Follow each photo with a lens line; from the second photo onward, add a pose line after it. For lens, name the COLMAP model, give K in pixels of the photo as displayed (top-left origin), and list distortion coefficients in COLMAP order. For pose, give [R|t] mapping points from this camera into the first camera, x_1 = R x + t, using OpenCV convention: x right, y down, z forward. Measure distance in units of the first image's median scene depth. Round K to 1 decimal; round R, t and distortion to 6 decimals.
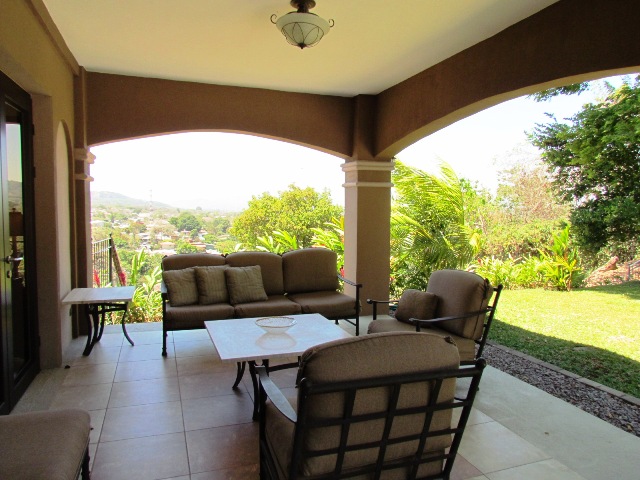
lens RADIAL K [[472.9, 0, 319.4], [0, 472.9, 240.5], [0, 0, 1]] dist [-0.000569, -0.000118]
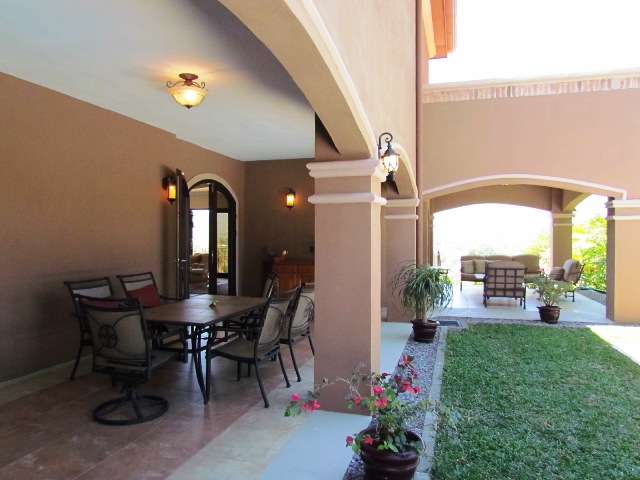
lens RADIAL K [[458.4, 0, 317.5], [0, 458.4, 239.3], [0, 0, 1]] dist [-0.033842, 0.005374]
pose [[0.812647, -0.003836, -0.582744, 0.447066], [-0.033816, 0.997983, -0.053726, 0.098761], [0.581774, 0.063366, 0.810878, -1.364283]]
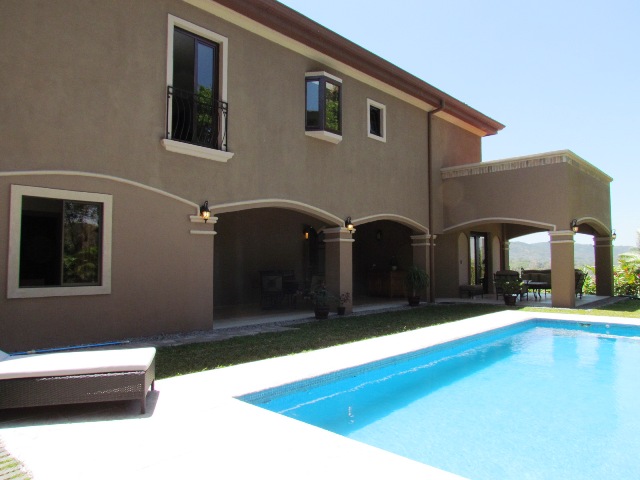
lens RADIAL K [[458.4, 0, 320.5], [0, 458.4, 239.0], [0, 0, 1]] dist [-0.033842, 0.005374]
pose [[0.460985, -0.055604, -0.885664, 1.834941], [-0.054373, 0.994390, -0.090731, 0.180387], [0.885741, 0.089981, 0.455375, -1.763131]]
